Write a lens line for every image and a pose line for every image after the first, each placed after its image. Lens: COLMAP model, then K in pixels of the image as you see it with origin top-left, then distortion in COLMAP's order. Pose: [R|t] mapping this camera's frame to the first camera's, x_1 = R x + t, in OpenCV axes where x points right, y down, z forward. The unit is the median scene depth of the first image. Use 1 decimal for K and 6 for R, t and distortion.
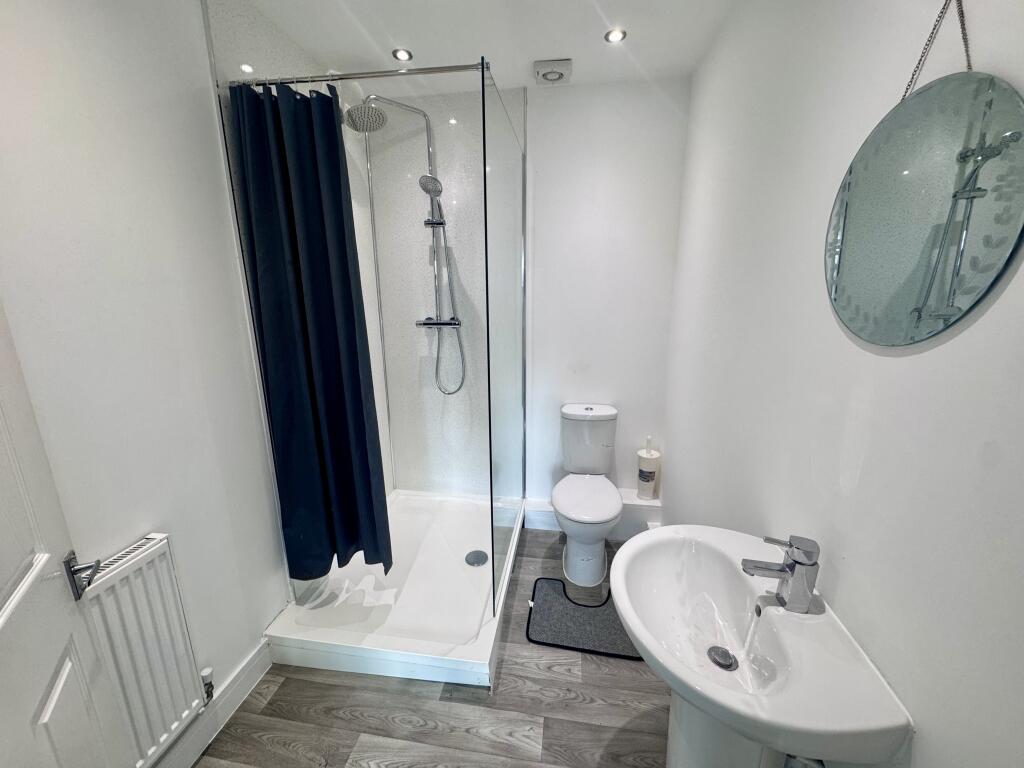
lens RADIAL K [[406.8, 0, 512.6], [0, 406.8, 381.7], [0, 0, 1]] dist [-0.001229, -0.000879]
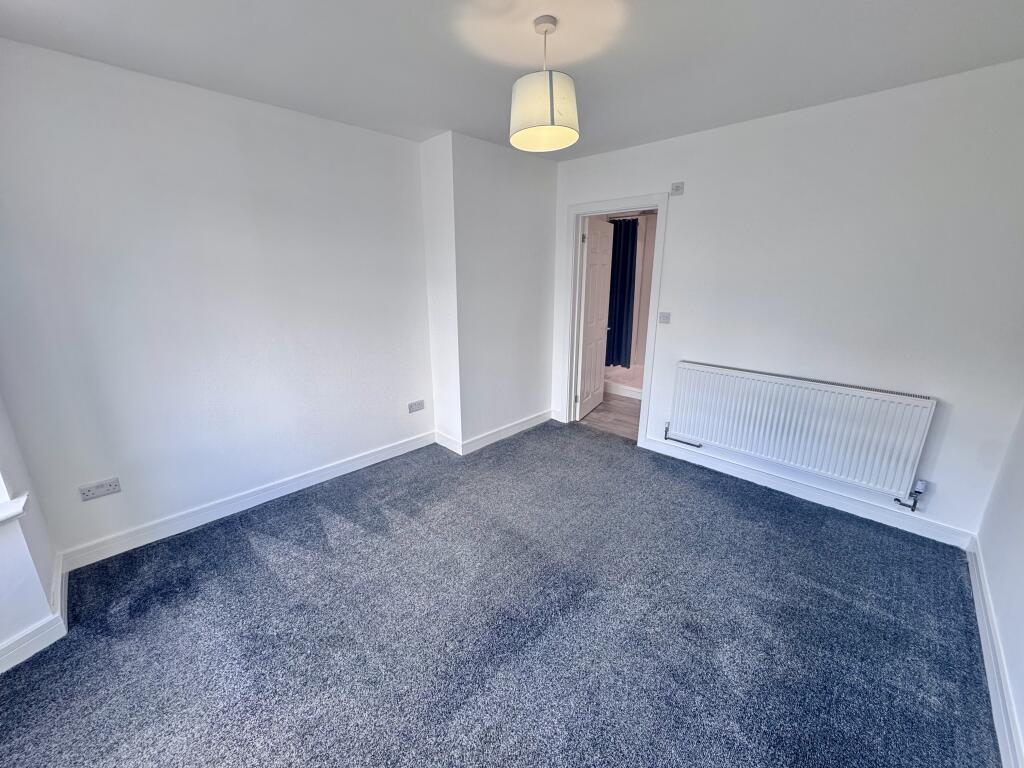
lens RADIAL K [[406.8, 0, 512.8], [0, 406.8, 383.5], [0, 0, 1]] dist [-0.001229, -0.000879]
pose [[0.811013, 0.167159, -0.560639, 0.679218], [-0.141718, 0.985903, 0.088947, 0.423036], [0.567604, 0.007316, 0.823269, -1.887464]]
